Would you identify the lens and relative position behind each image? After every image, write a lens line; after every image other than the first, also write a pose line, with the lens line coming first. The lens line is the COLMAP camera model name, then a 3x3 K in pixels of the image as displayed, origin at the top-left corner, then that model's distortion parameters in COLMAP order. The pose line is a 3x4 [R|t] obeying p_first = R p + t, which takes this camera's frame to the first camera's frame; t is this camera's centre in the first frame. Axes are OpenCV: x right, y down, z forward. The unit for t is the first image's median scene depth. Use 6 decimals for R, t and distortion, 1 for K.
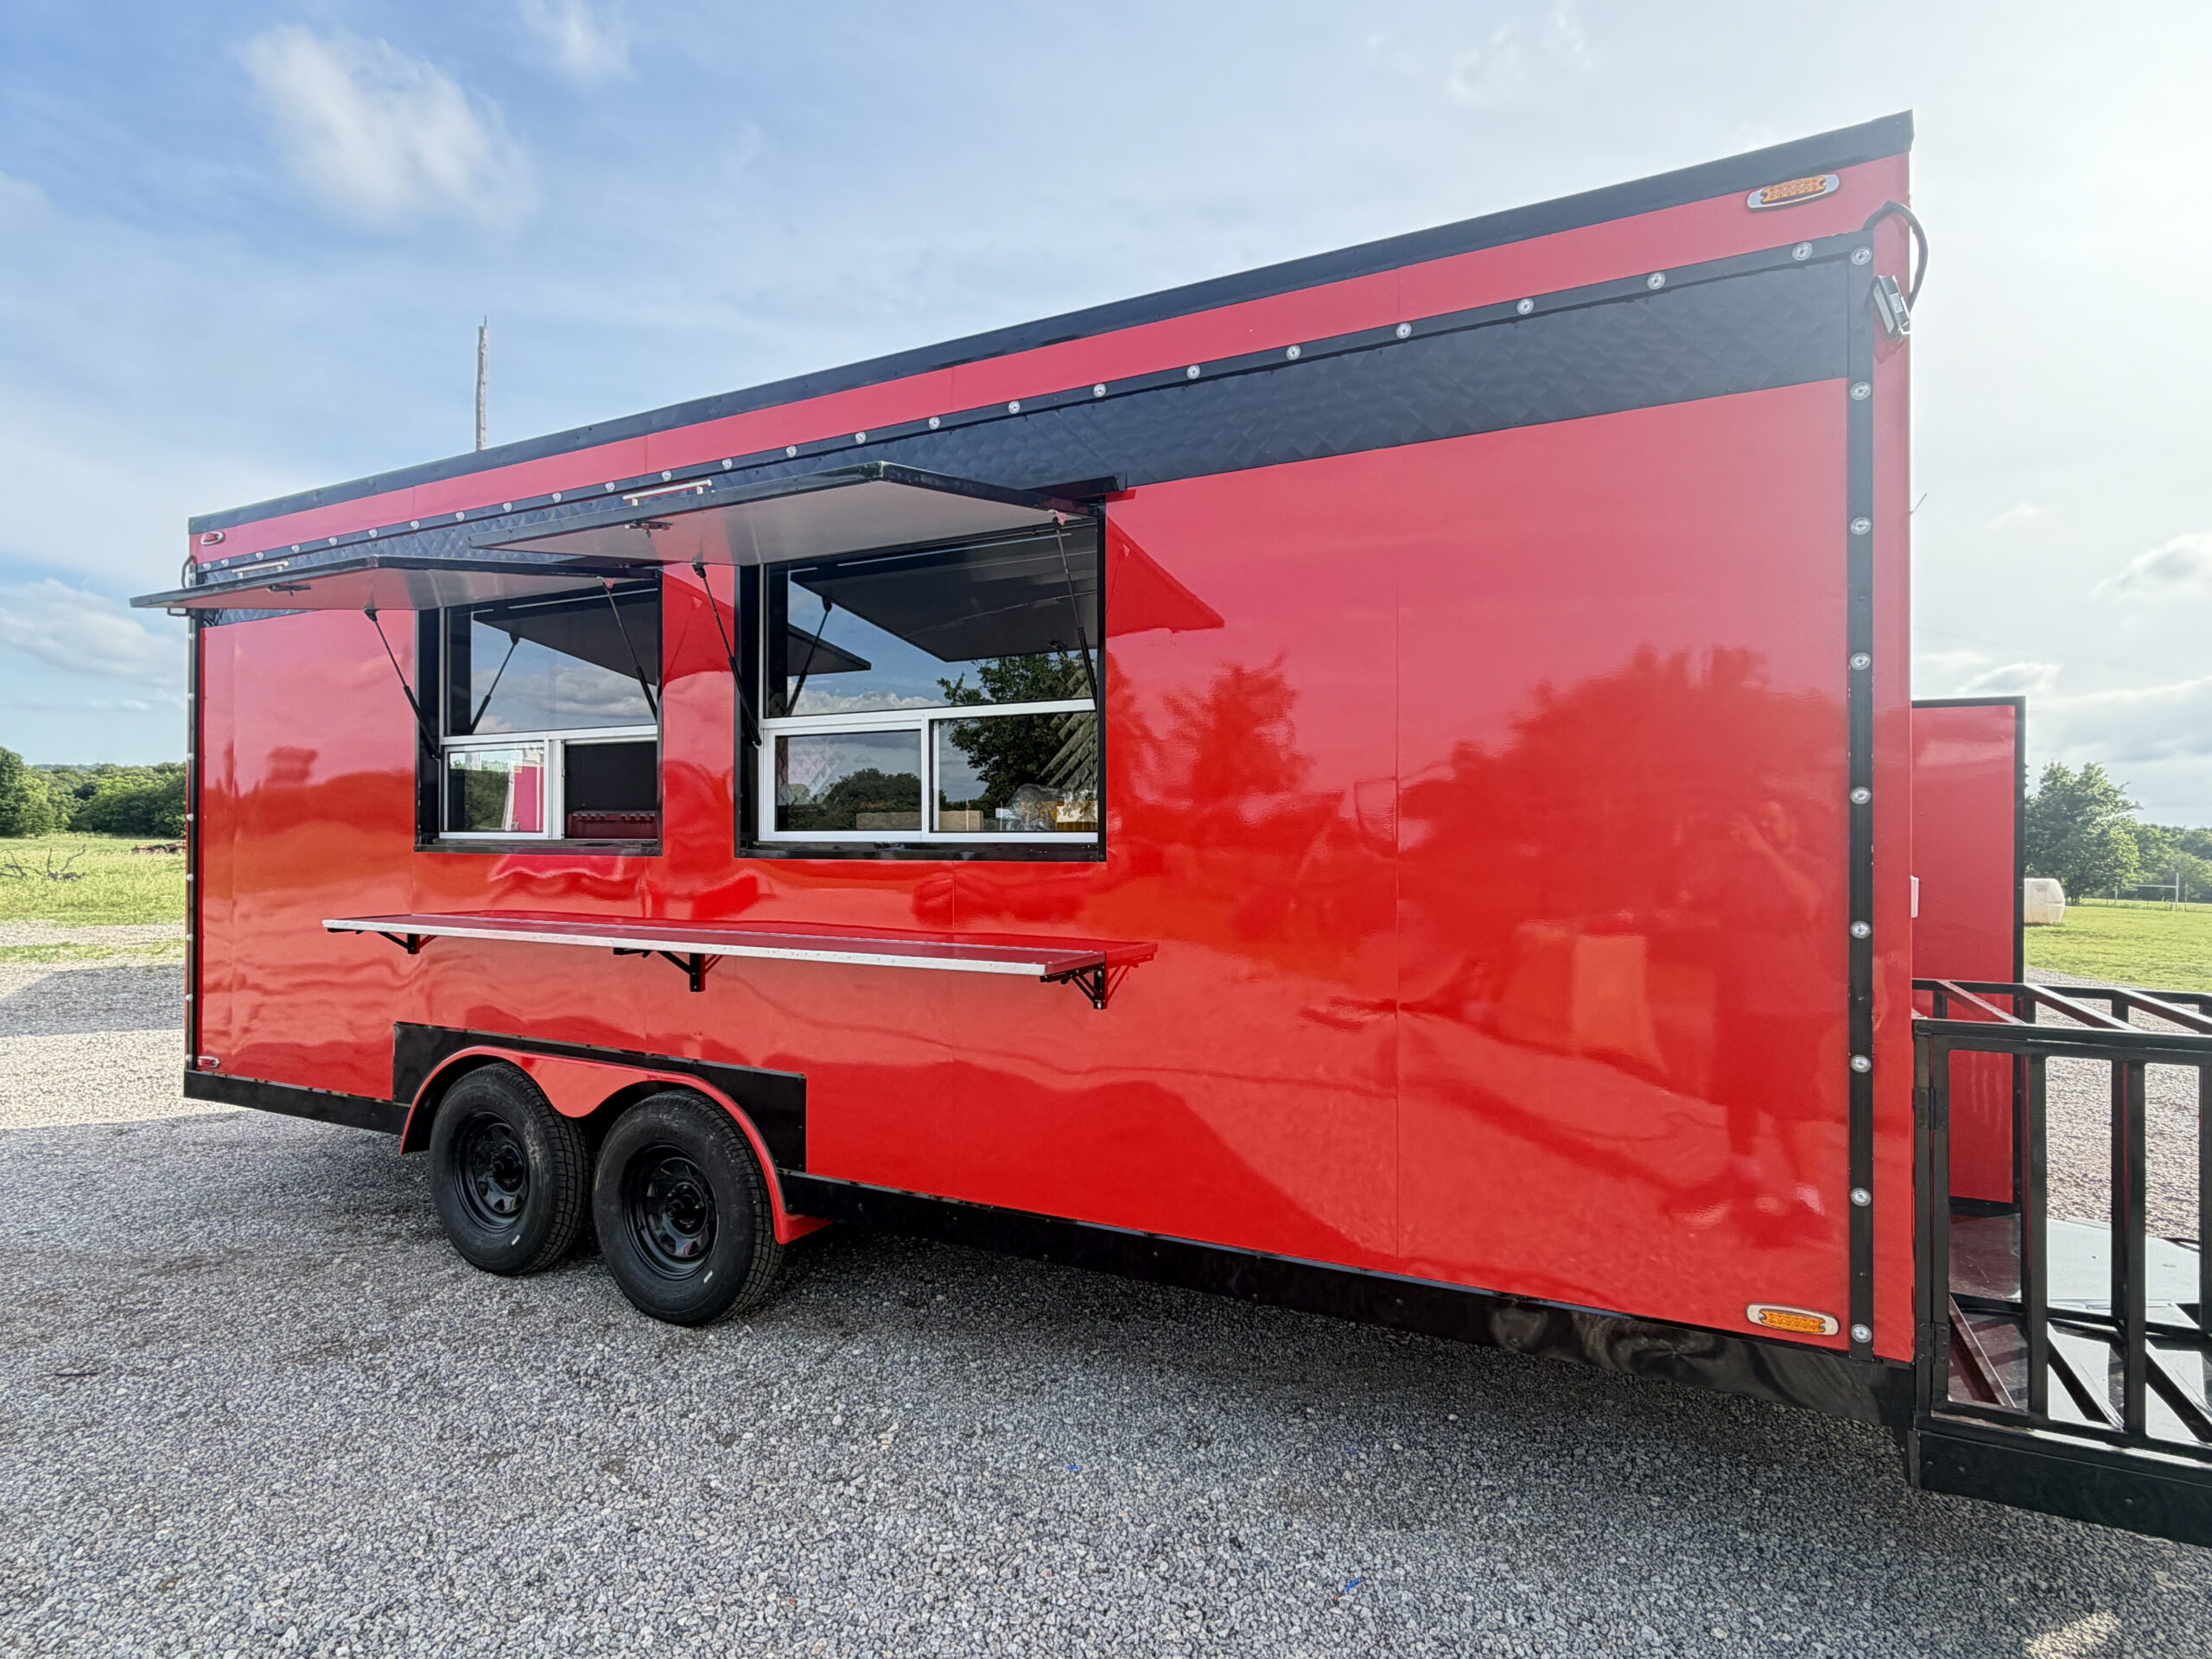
lens RADIAL K [[1147.4, 0, 1073.2], [0, 1147.4, 809.7], [0, 0, 1]] dist [-0.004108, -0.001326]
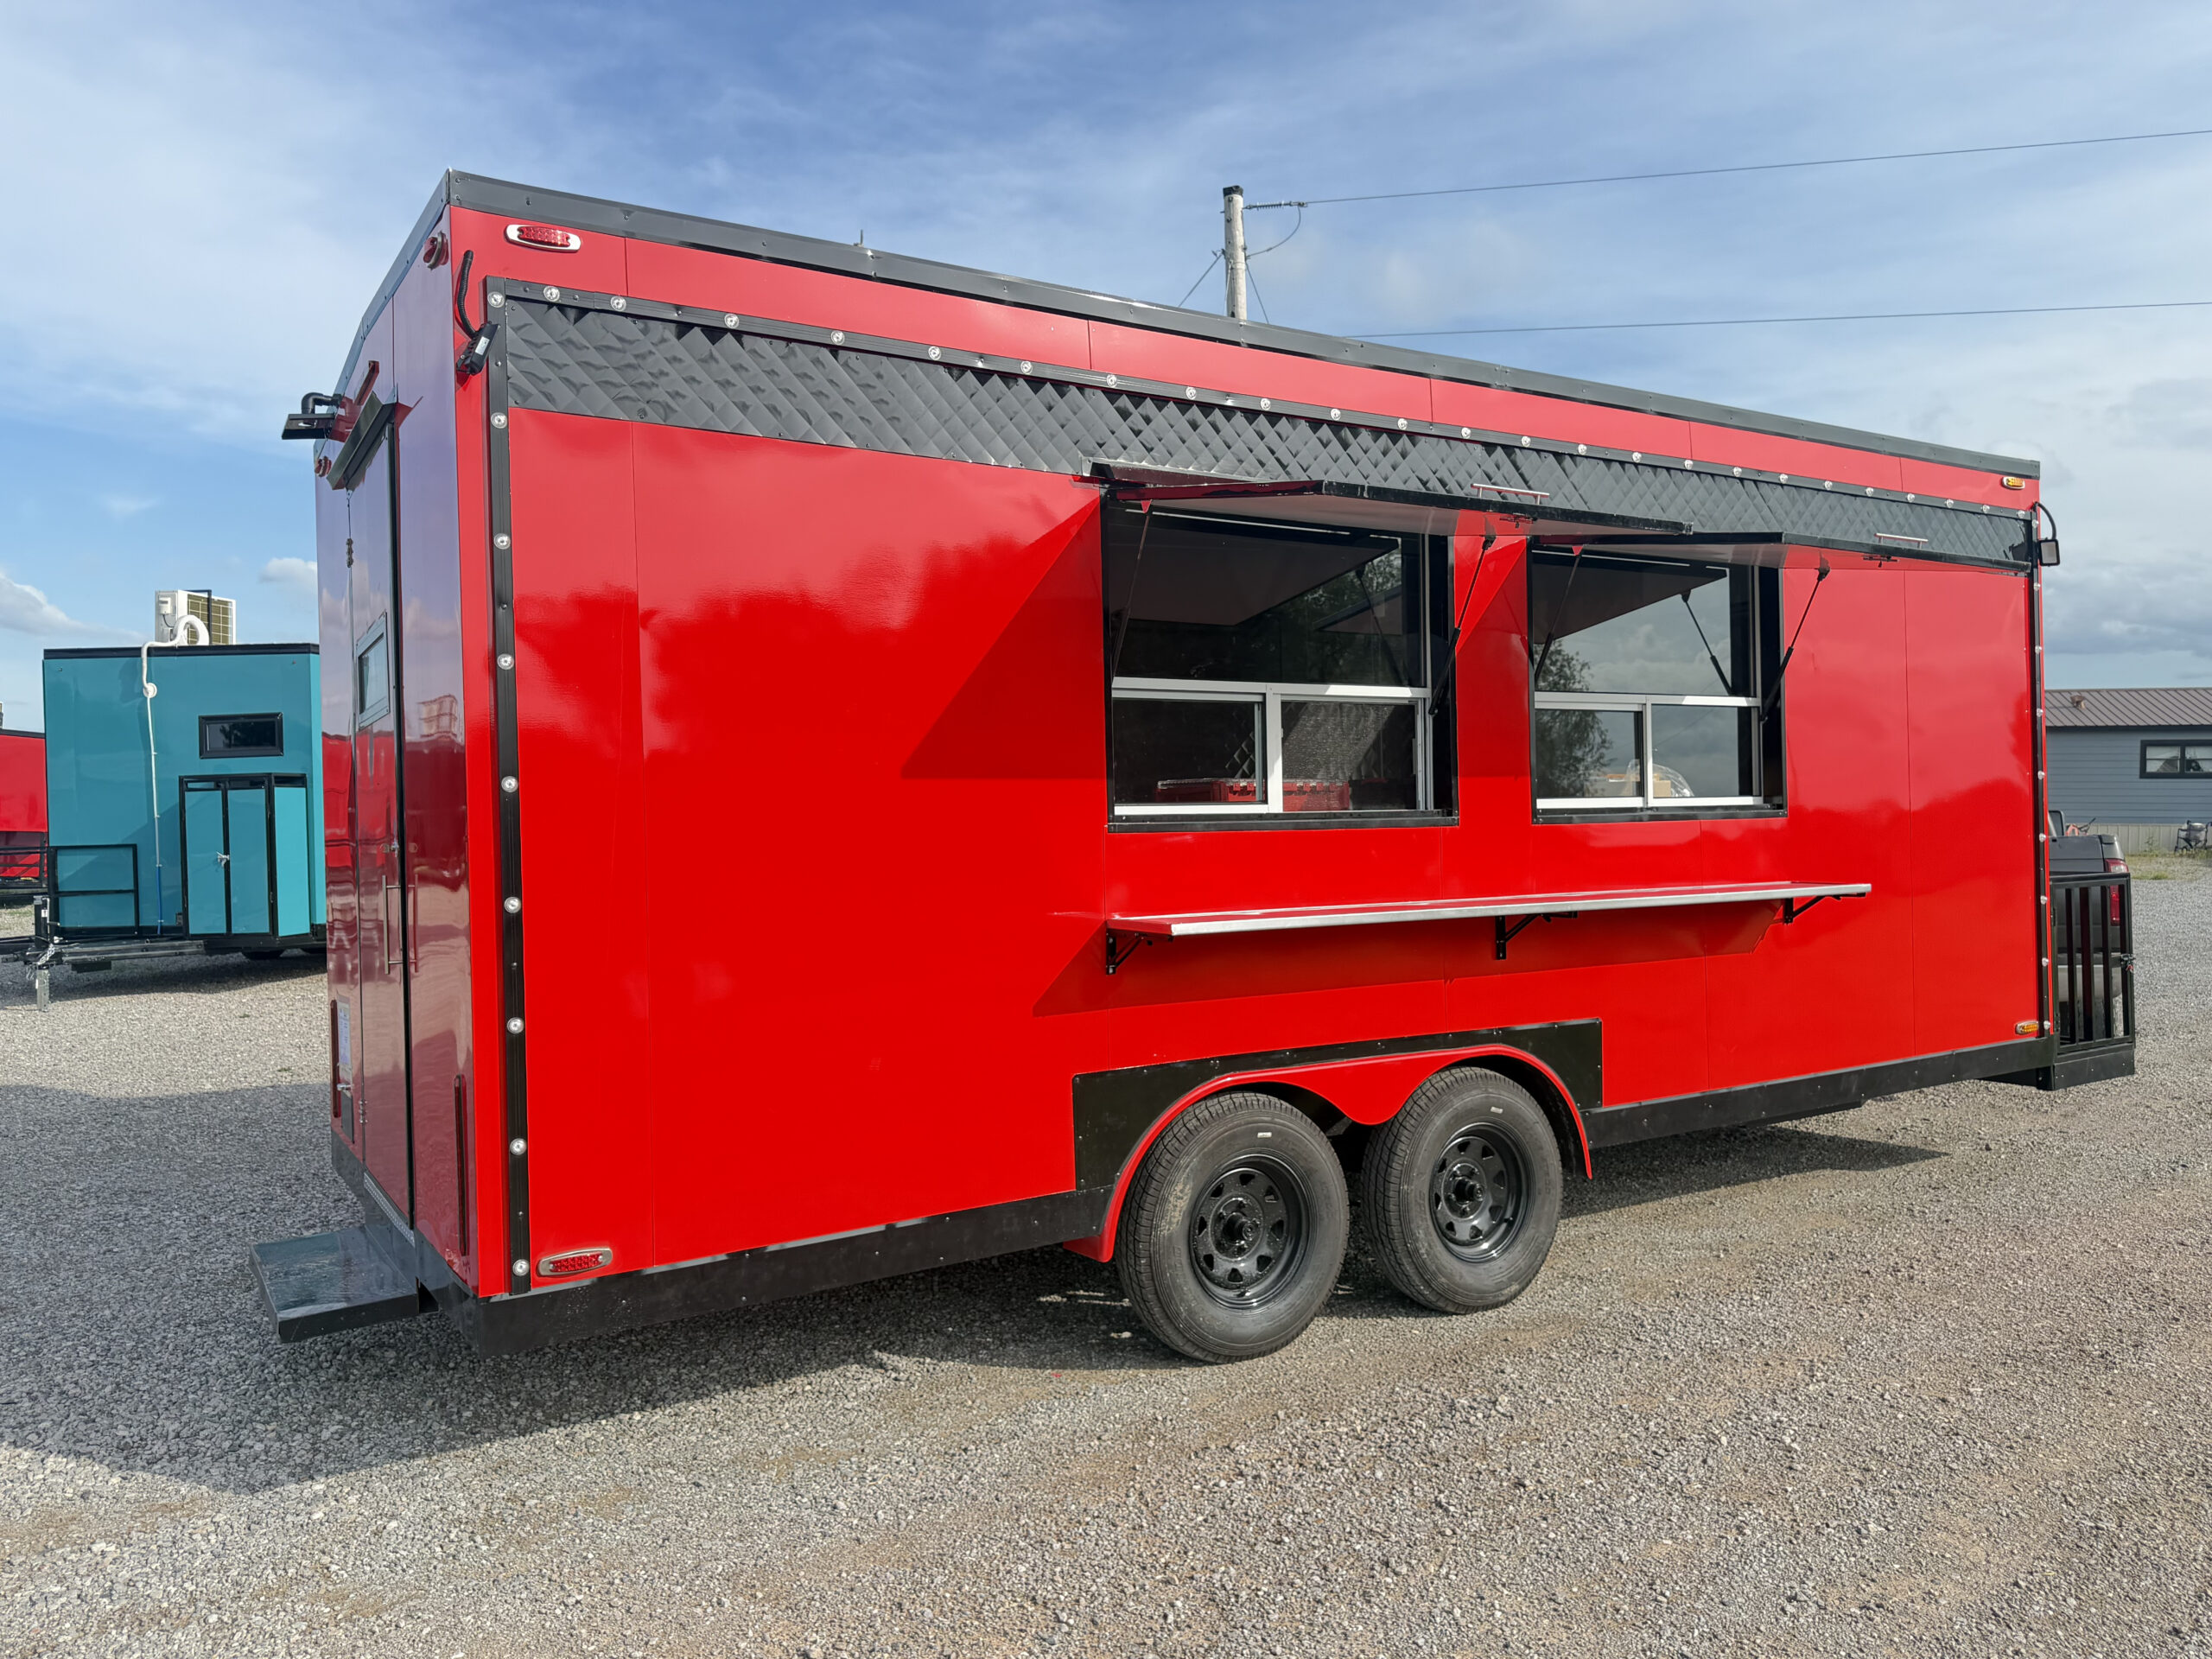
lens RADIAL K [[1577.3, 0, 1115.3], [0, 1577.3, 823.6], [0, 0, 1]] dist [0.069079, -0.091544]
pose [[0.512979, -0.005410, 0.858384, -1.626129], [0.010664, 0.999943, -0.000071, 0.034556], [-0.858335, 0.009190, 0.513007, 0.555408]]
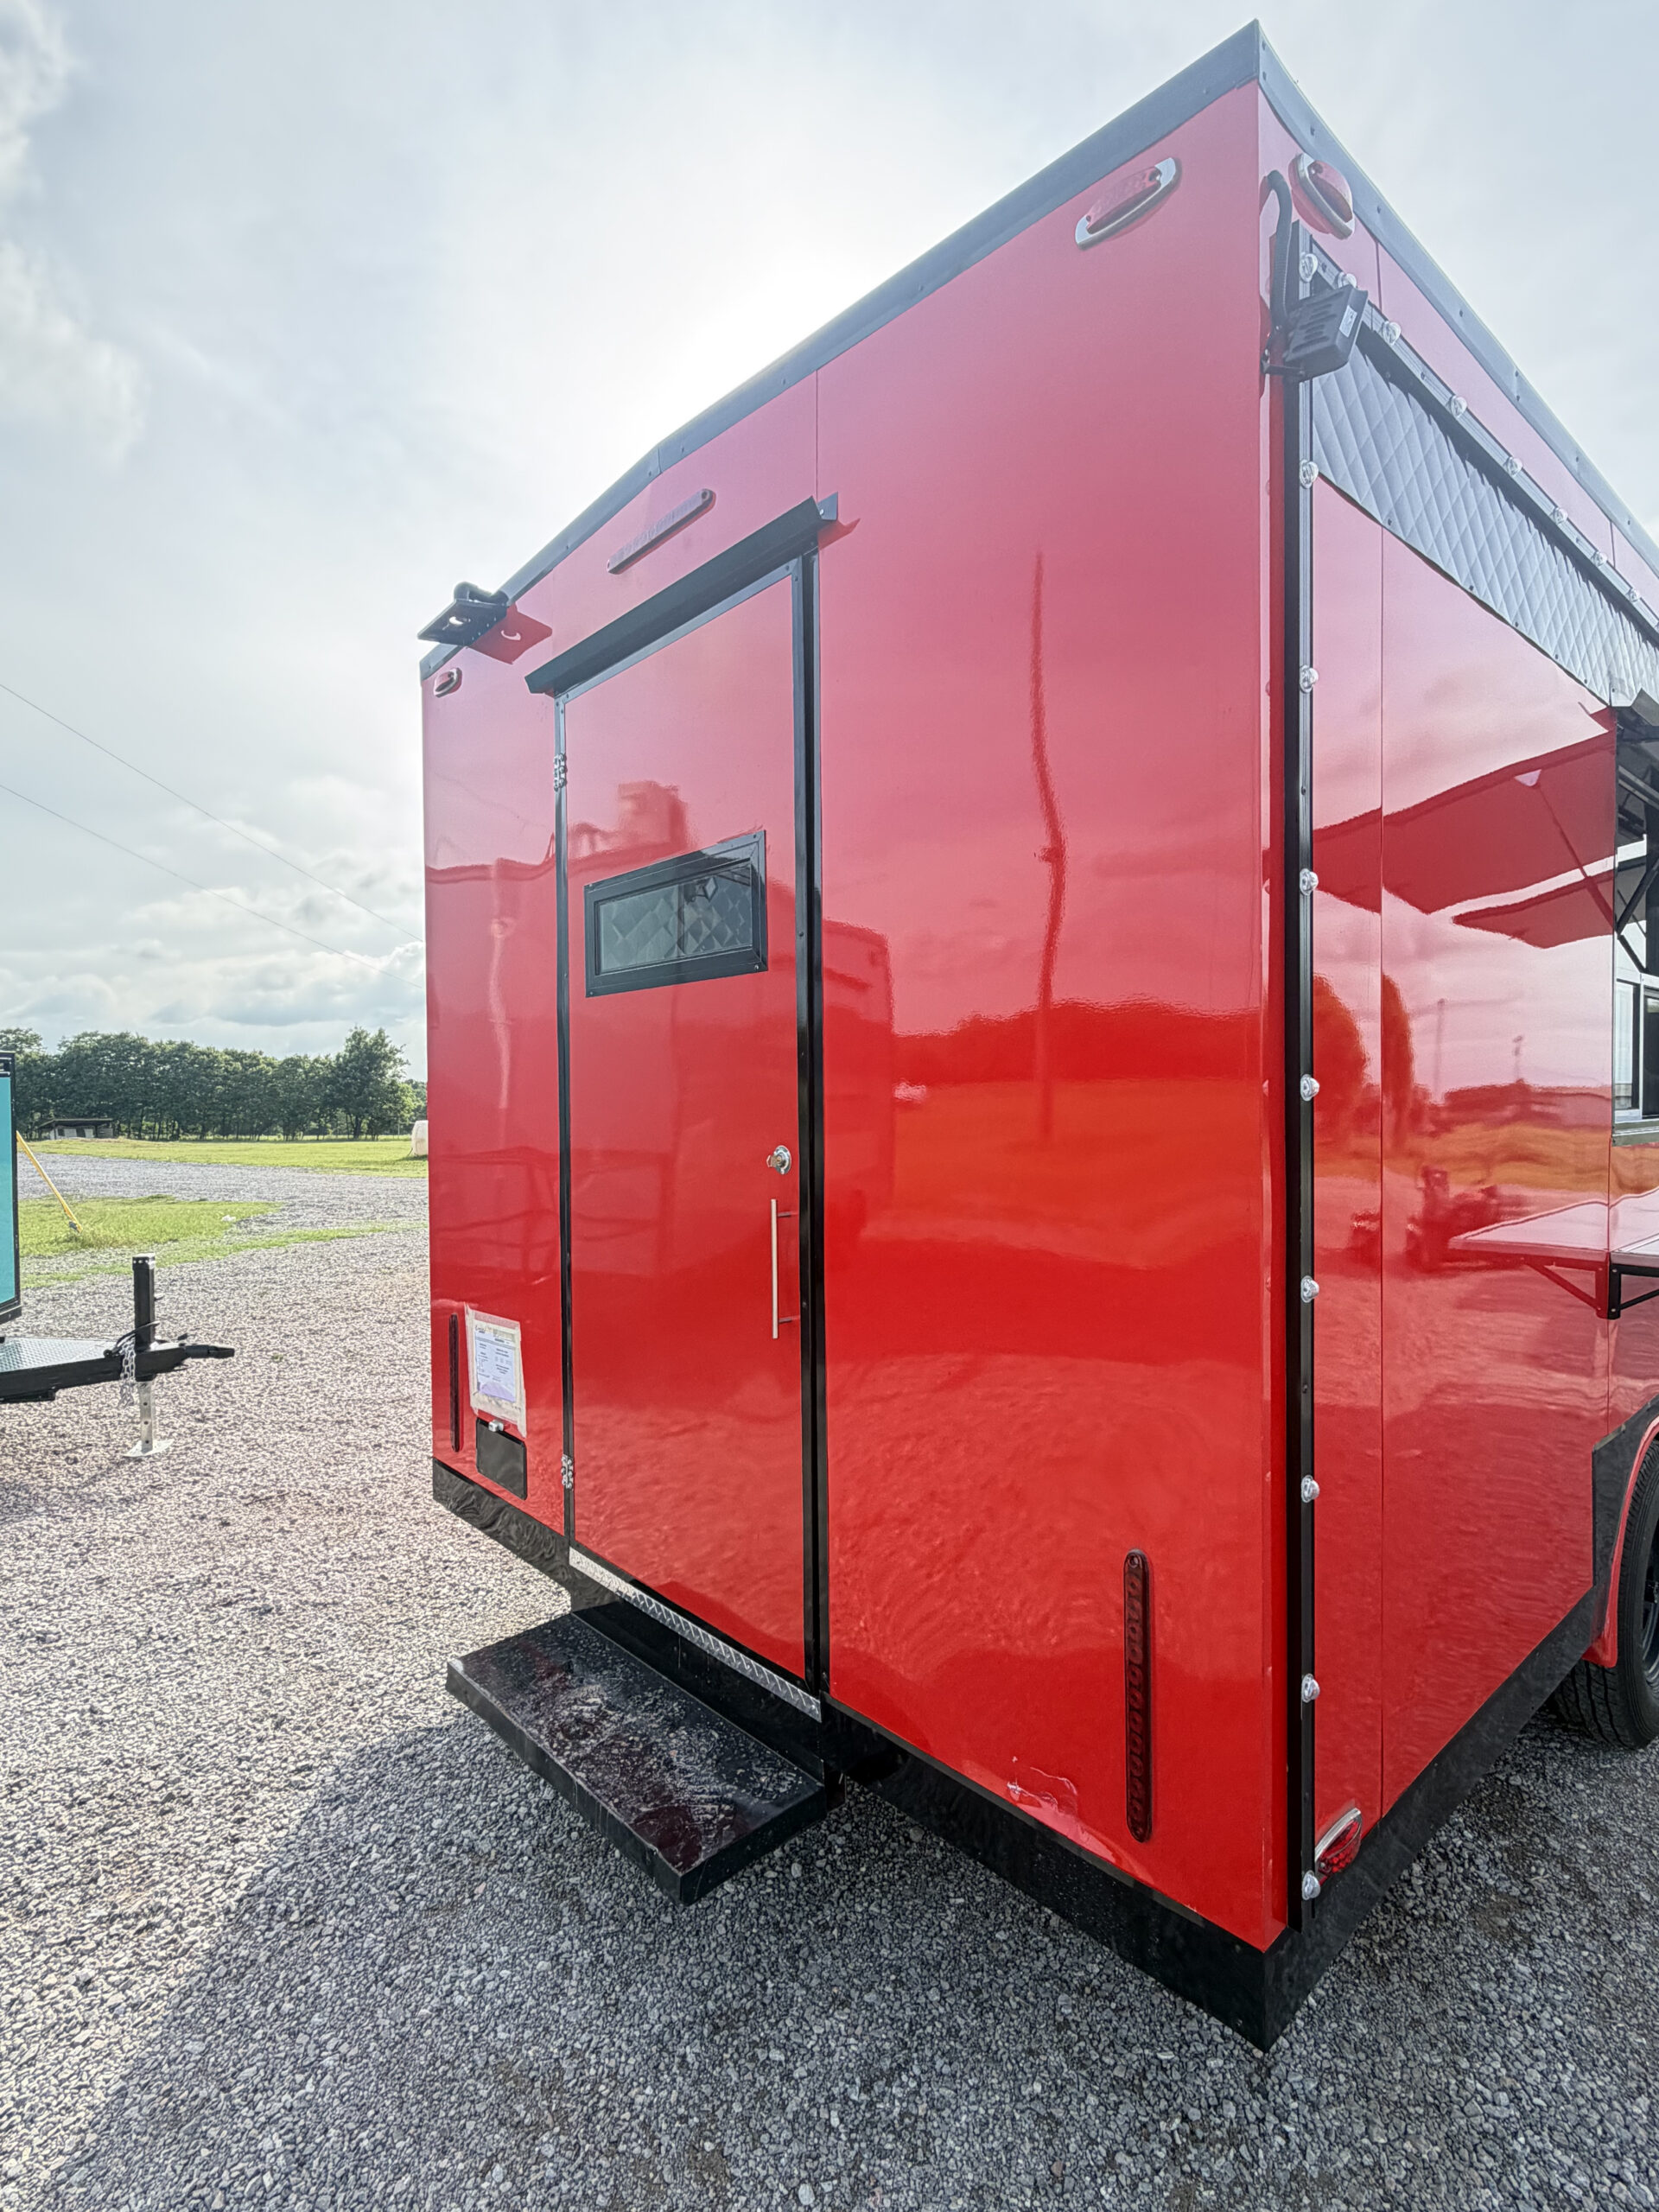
lens RADIAL K [[1109.6, 0, 820.0], [0, 1109.6, 1106.1], [0, 0, 1]] dist [-0.003382, -0.000570]
pose [[0.367593, -0.012644, 0.929901, -1.434159], [-0.004757, 0.999869, 0.015476, 0.010138], [-0.929975, -0.010112, 0.367485, 1.337772]]
